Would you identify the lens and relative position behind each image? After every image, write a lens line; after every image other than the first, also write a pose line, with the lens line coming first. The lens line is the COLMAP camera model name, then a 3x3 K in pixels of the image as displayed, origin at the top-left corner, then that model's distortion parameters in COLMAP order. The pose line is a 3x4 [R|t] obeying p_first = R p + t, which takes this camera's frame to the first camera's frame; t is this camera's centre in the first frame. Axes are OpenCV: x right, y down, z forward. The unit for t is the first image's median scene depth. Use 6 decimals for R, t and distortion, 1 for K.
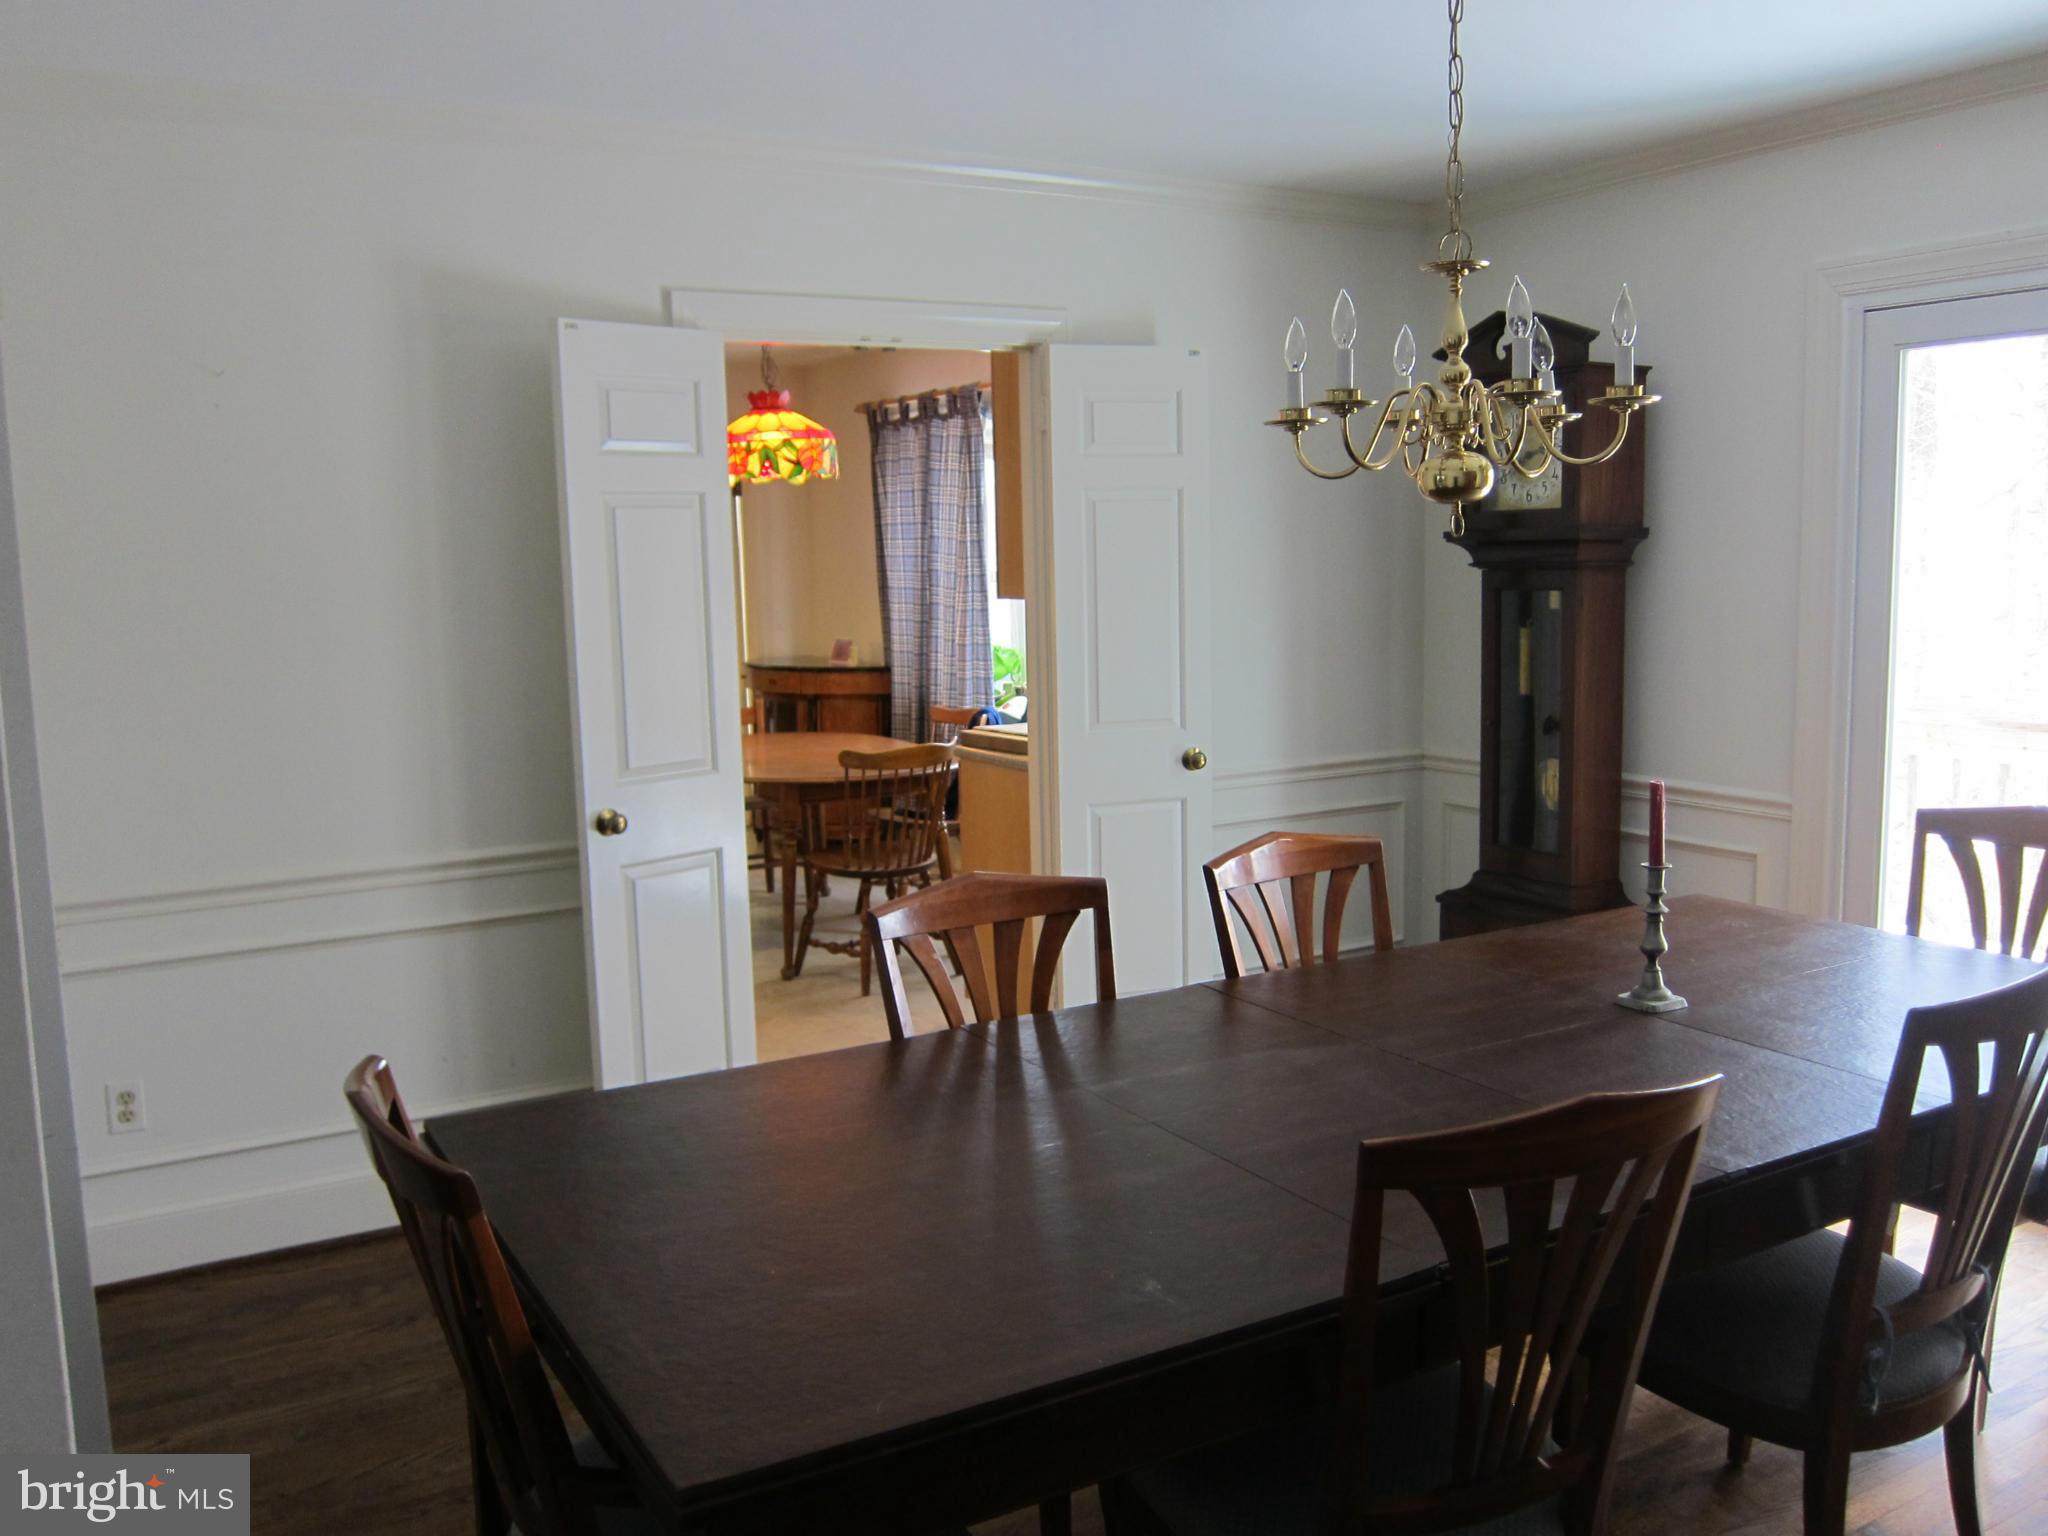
lens RADIAL K [[1702.2, 0, 1012.5], [0, 1702.2, 763.4], [0, 0, 1]] dist [-0.063857, 0.010334]
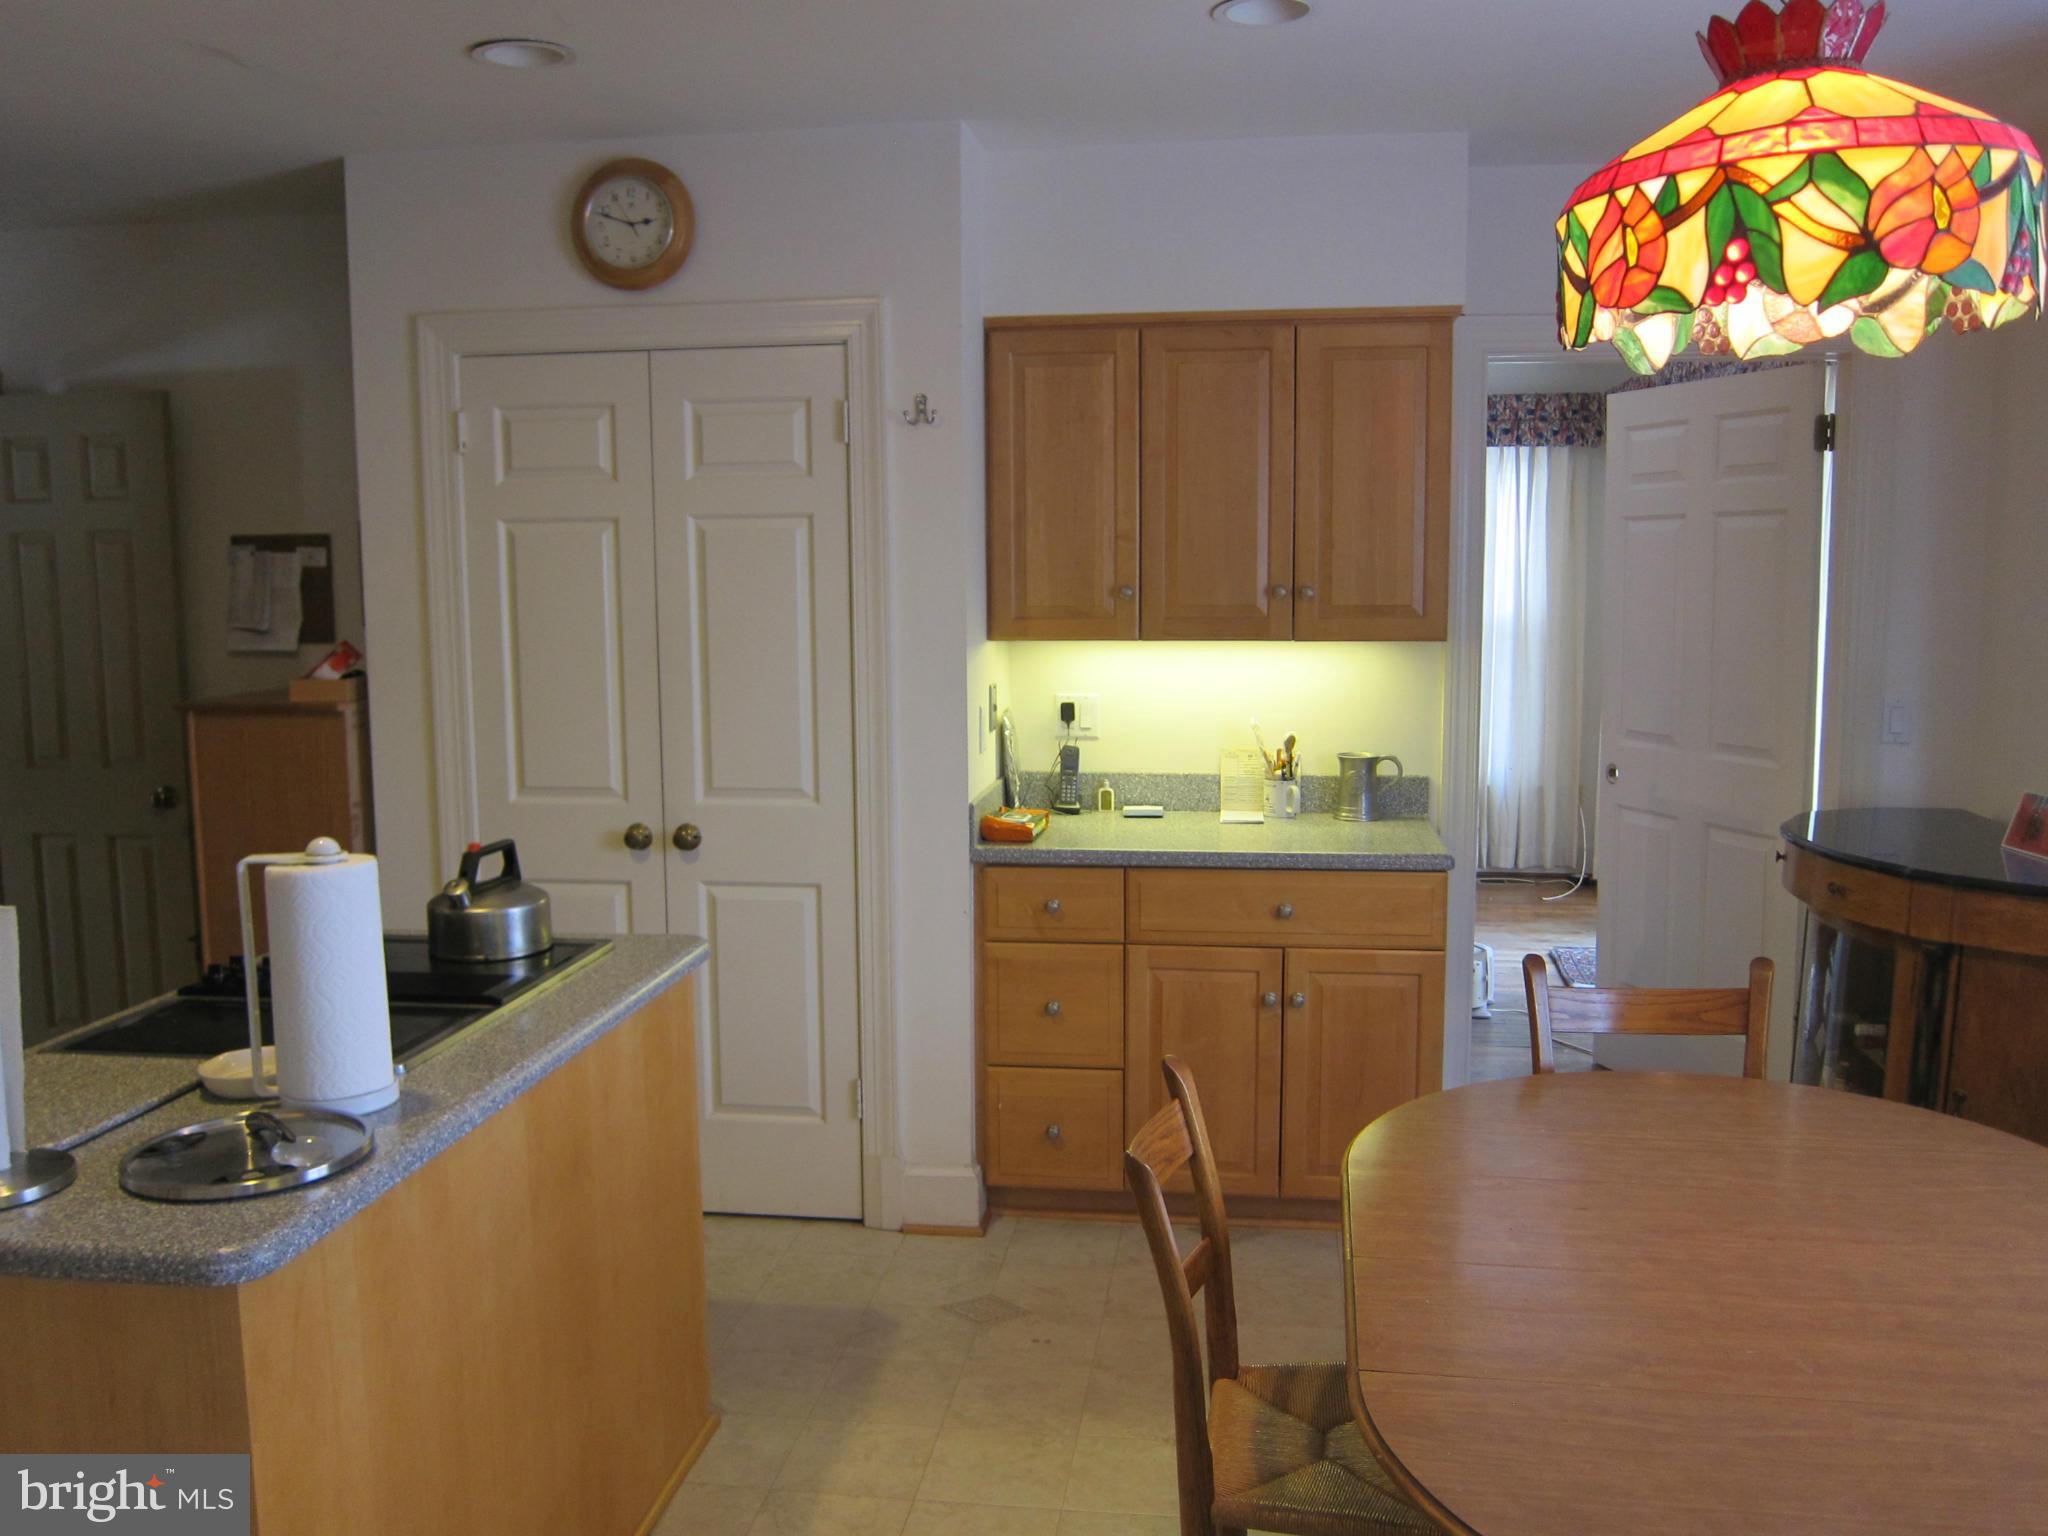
lens RADIAL K [[1702.2, 0, 1012.5], [0, 1702.2, 763.4], [0, 0, 1]] dist [-0.063857, 0.010334]
pose [[0.783065, 0.085184, -0.616079, -0.065737], [-0.085449, 0.995918, 0.029093, -0.095164], [0.616042, 0.029862, 0.787147, 0.724068]]
